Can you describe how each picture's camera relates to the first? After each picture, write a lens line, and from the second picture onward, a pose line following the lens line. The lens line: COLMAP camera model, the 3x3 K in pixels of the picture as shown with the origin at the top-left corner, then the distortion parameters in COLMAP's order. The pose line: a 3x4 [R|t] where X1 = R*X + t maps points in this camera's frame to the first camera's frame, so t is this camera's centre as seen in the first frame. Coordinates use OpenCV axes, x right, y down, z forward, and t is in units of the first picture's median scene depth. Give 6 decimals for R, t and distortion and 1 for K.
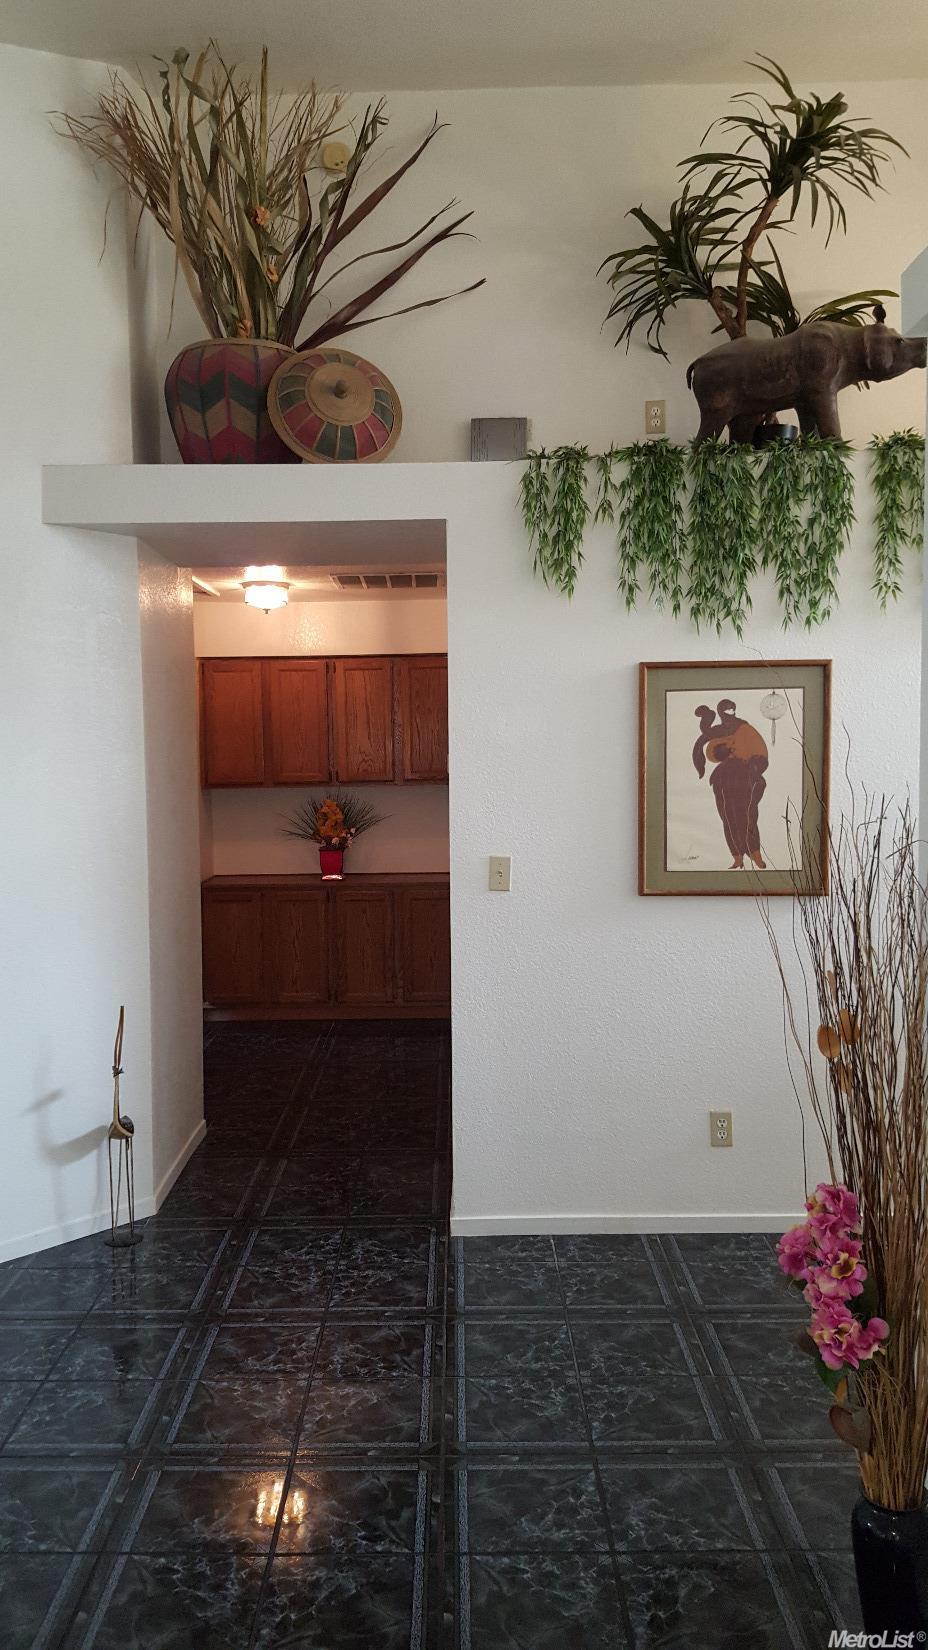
lens RADIAL K [[1209.8, 0, 449.8], [0, 1209.8, 825.6], [0, 0, 1]] dist [0.099522, -0.153021]
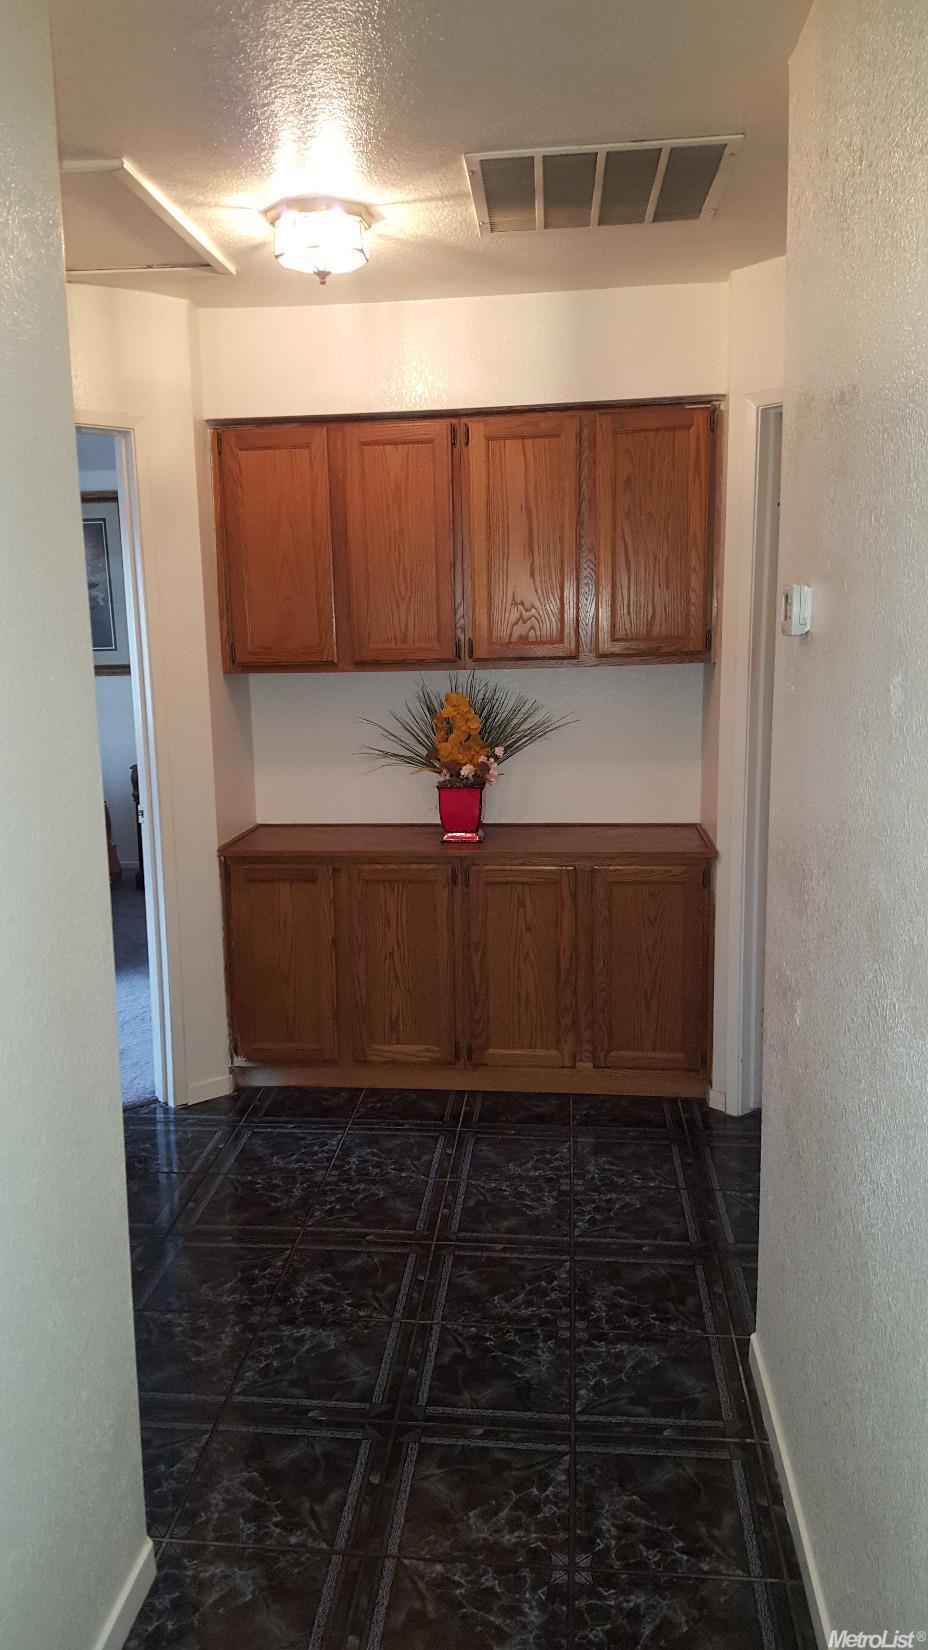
lens RADIAL K [[1209.8, 0, 456.1], [0, 1209.8, 827.8], [0, 0, 1]] dist [0.099522, -0.153021]
pose [[0.995950, 0.009808, -0.089373, -0.051327], [0.000070, 0.993948, 0.109852, -0.021366], [0.089909, -0.109413, 0.989922, 0.464989]]
